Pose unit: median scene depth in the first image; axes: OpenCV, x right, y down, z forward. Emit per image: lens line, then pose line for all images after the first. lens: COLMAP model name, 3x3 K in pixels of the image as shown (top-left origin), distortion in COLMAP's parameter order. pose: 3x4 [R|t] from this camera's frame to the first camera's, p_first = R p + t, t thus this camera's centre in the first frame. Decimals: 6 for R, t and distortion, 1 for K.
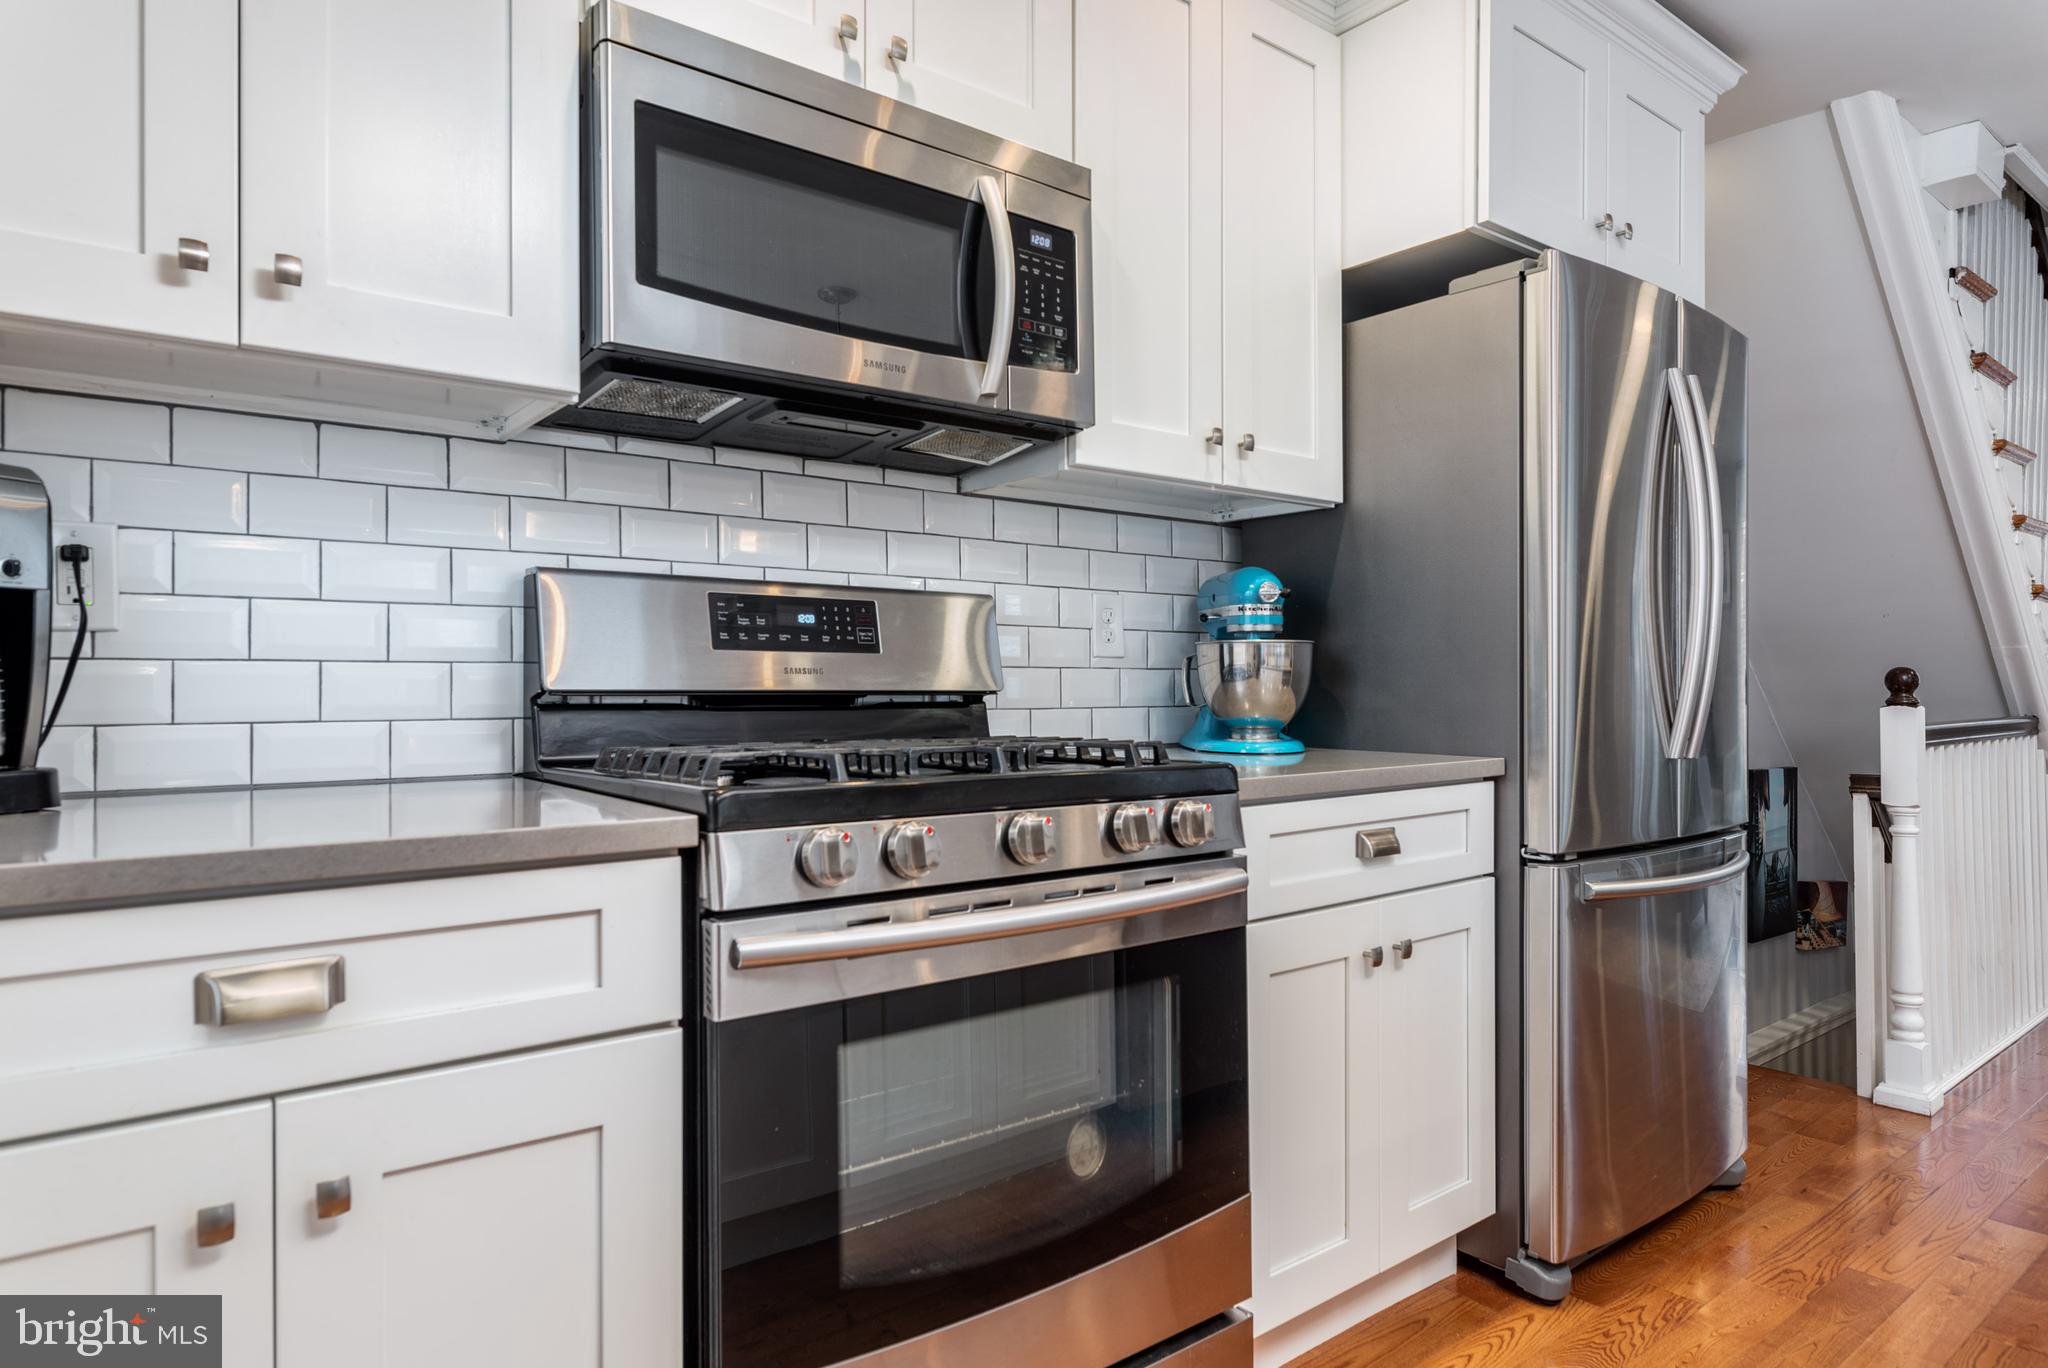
lens RADIAL K [[1190.8, 0, 1023.1], [0, 1190.8, 691.9], [0, 0, 1]] dist [0.004179, -0.009333]
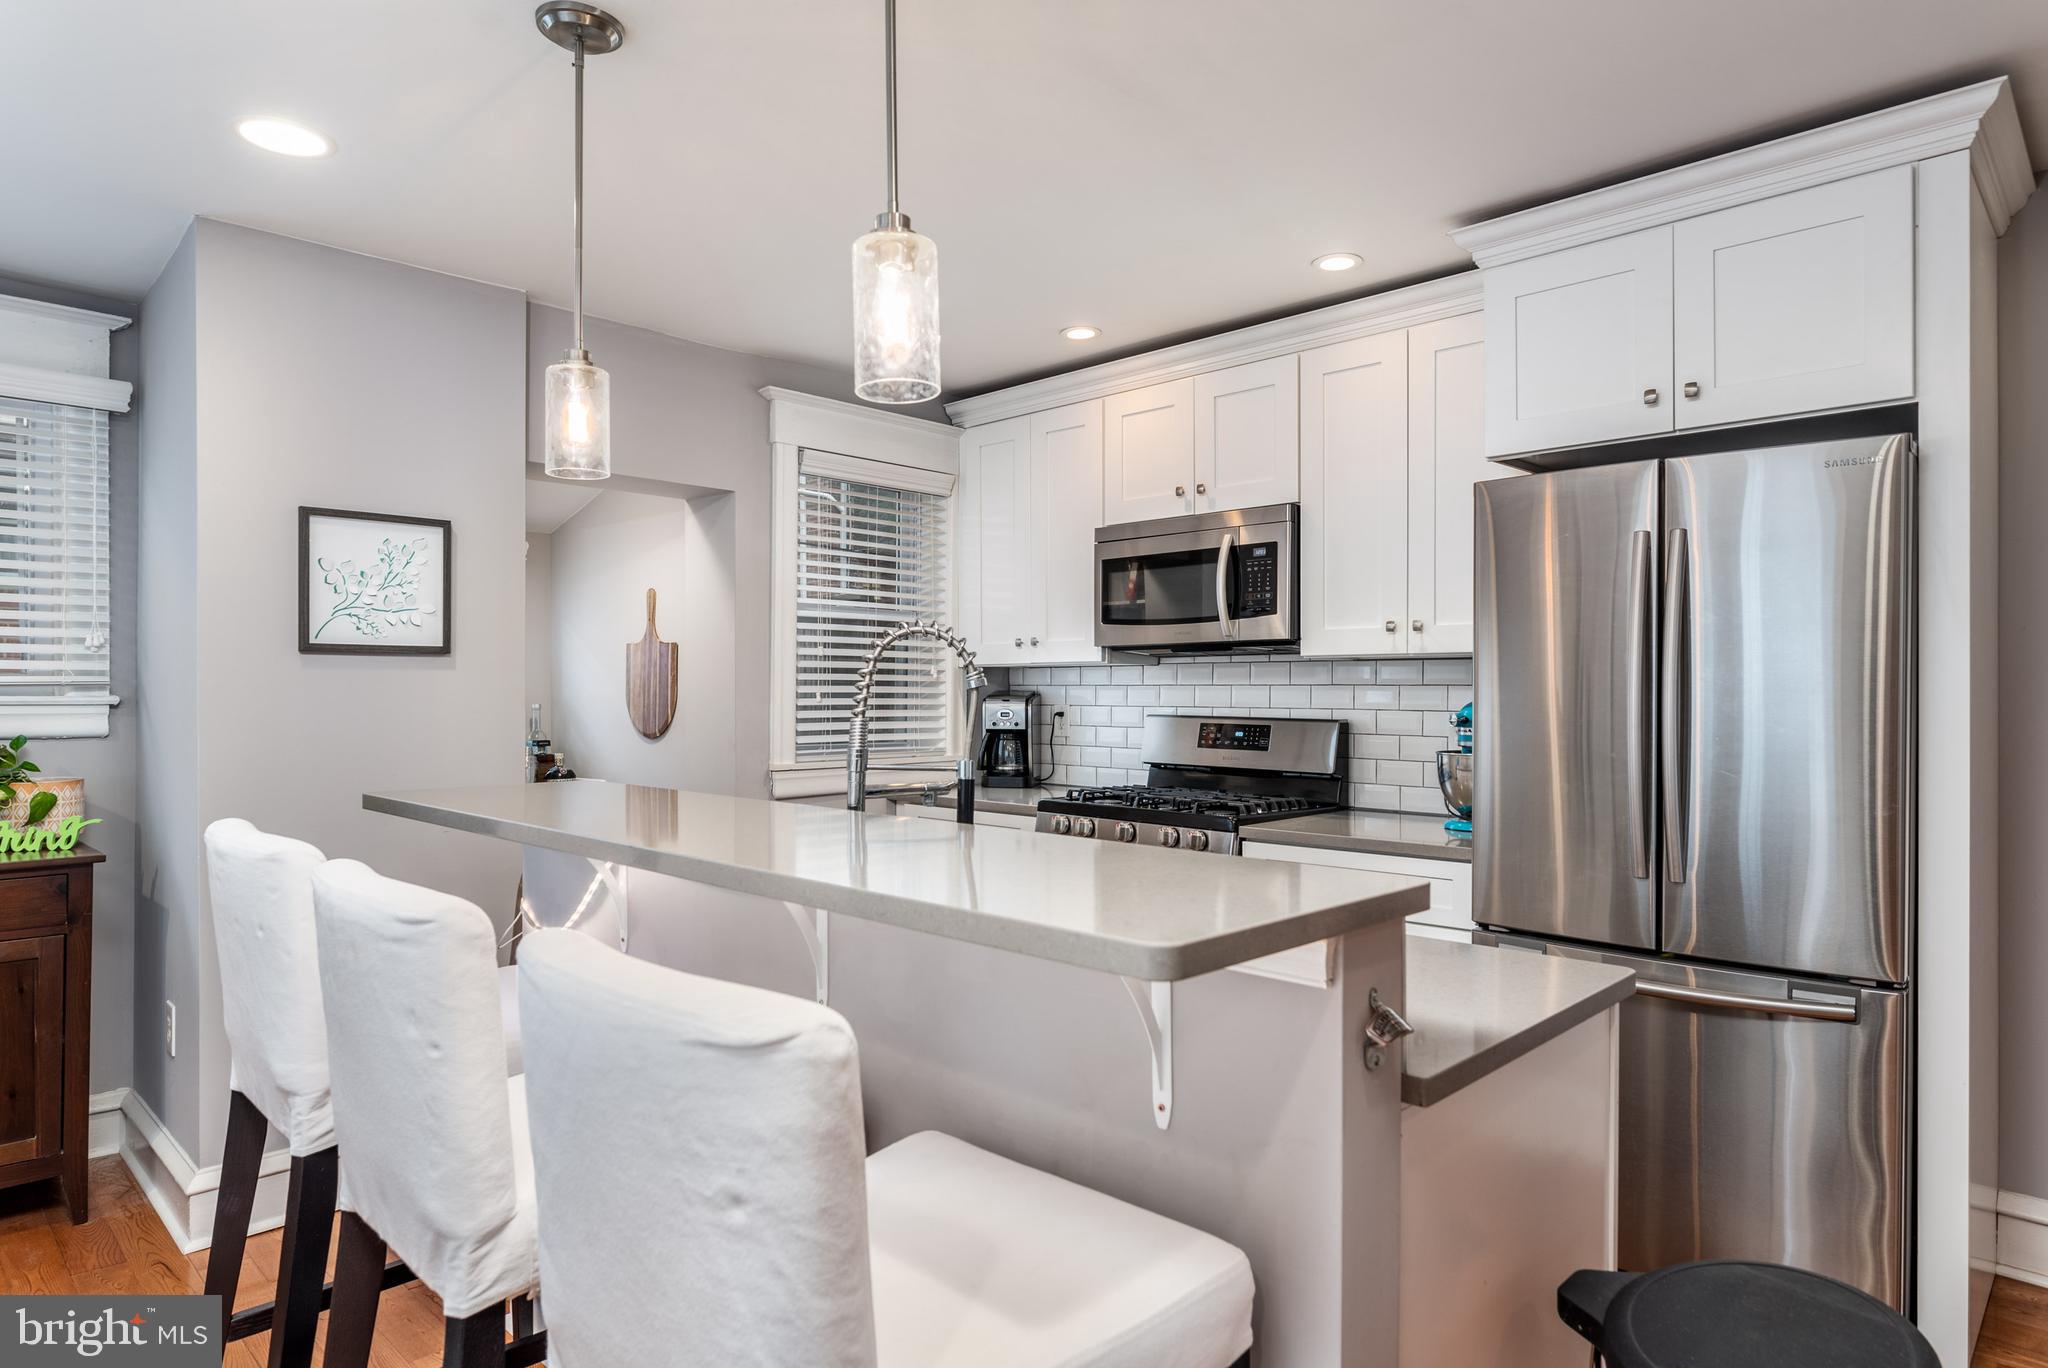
lens RADIAL K [[1190.8, 0, 1023.1], [0, 1190.8, 691.9], [0, 0, 1]] dist [0.004179, -0.009333]
pose [[0.144731, 0.009558, -0.989425, 1.930909], [-0.003440, 0.999952, 0.009156, -0.159800], [0.989465, 0.002078, 0.144757, 0.315740]]
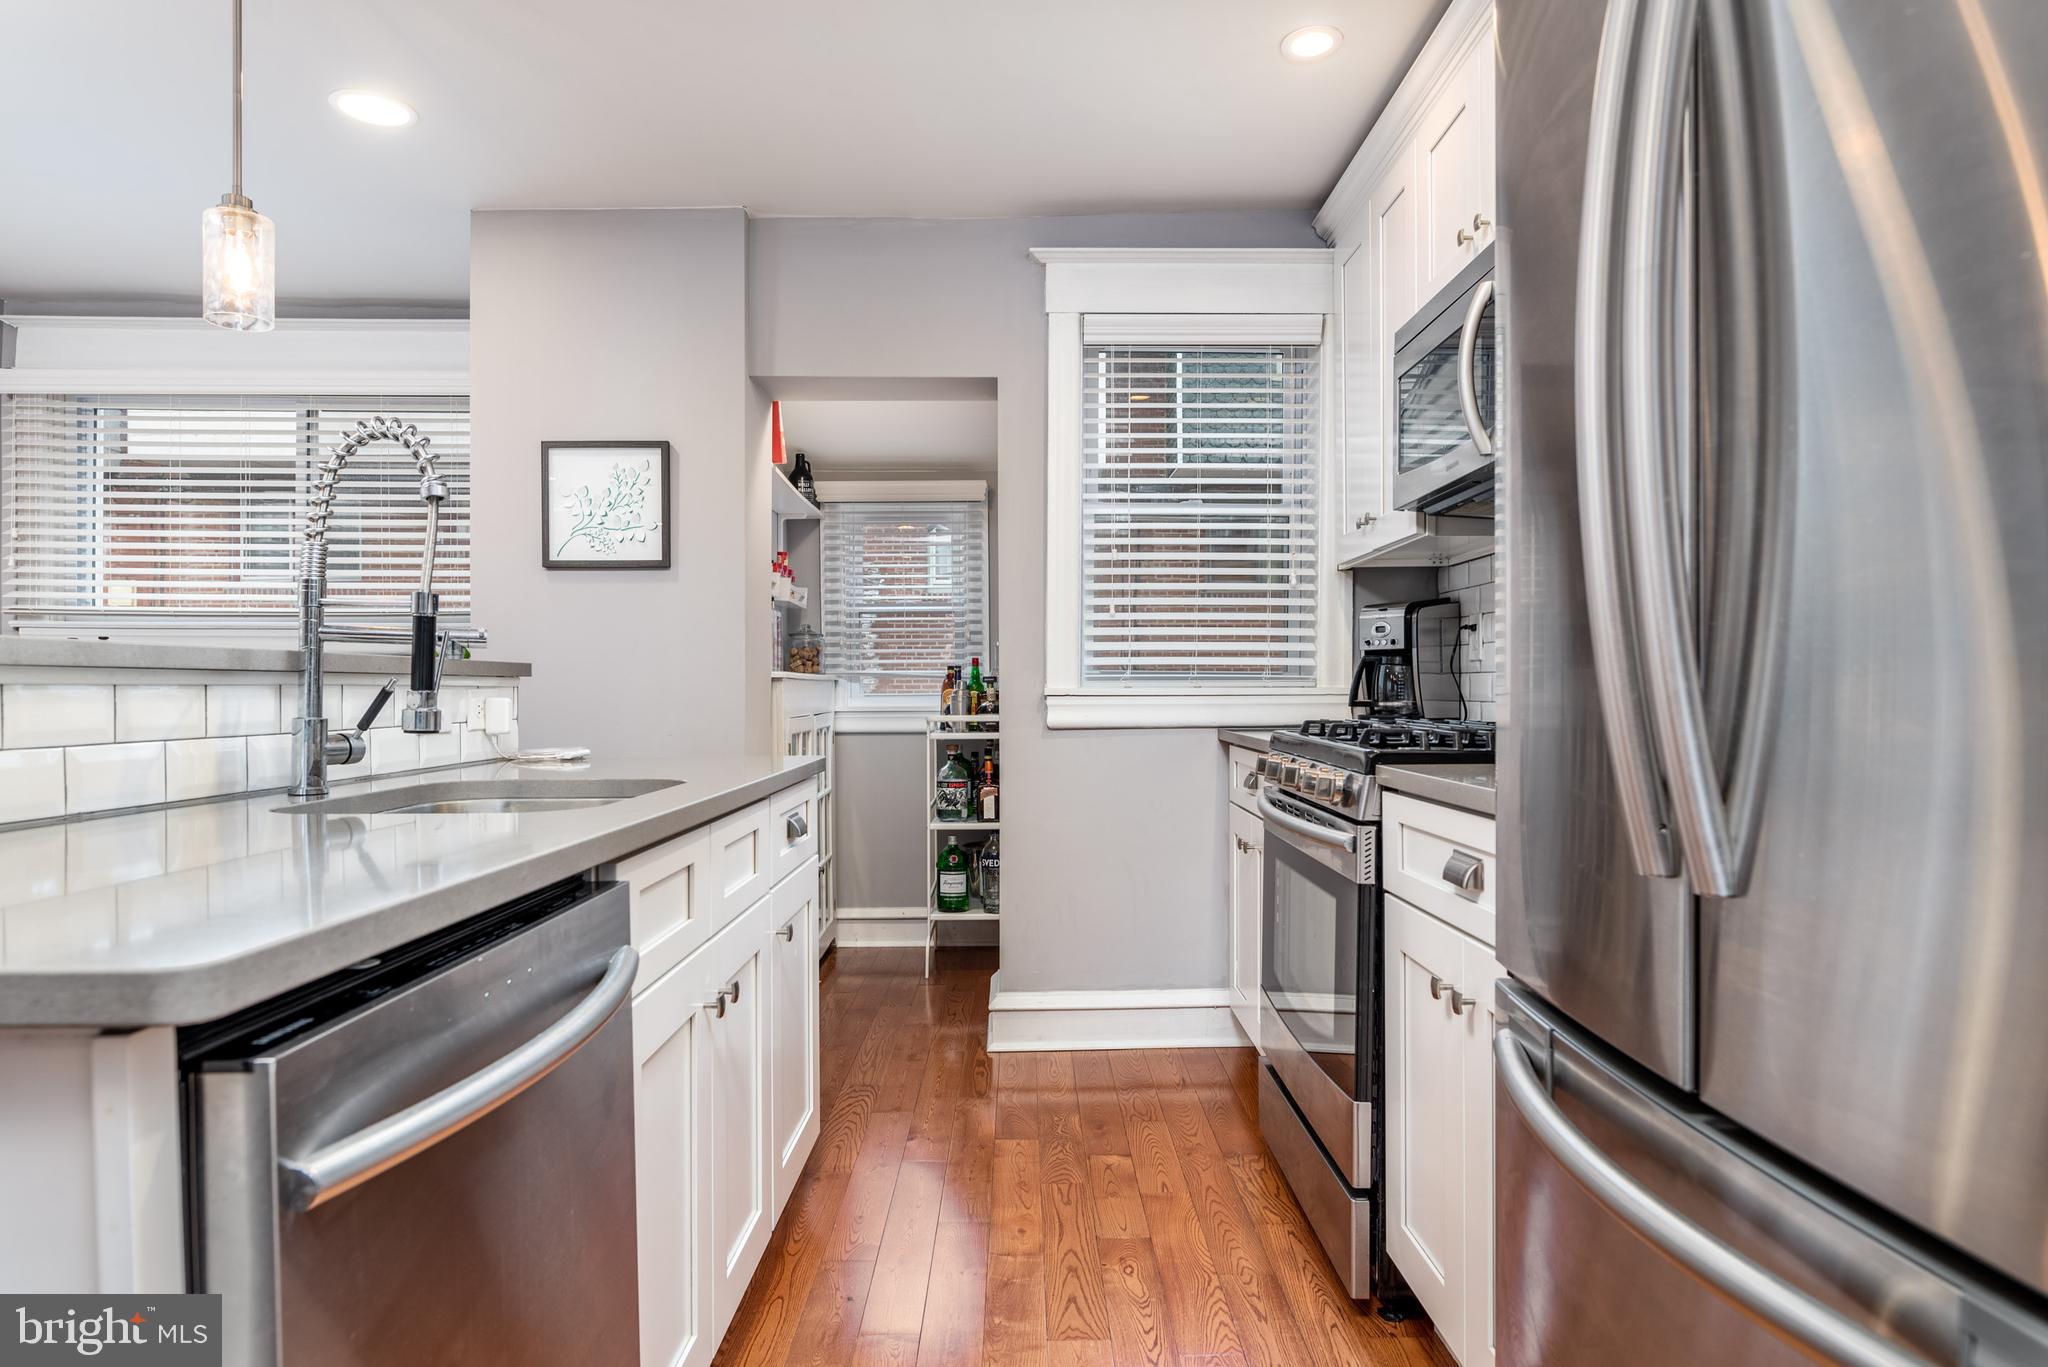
lens RADIAL K [[1190.8, 0, 1023.1], [0, 1190.8, 691.4], [0, 0, 1]] dist [0.004179, -0.009333]
pose [[-0.606720, 0.011878, -0.794827, 1.202284], [0.006953, 0.999929, 0.009635, -0.014480], [0.794885, 0.000319, -0.606760, 1.317171]]
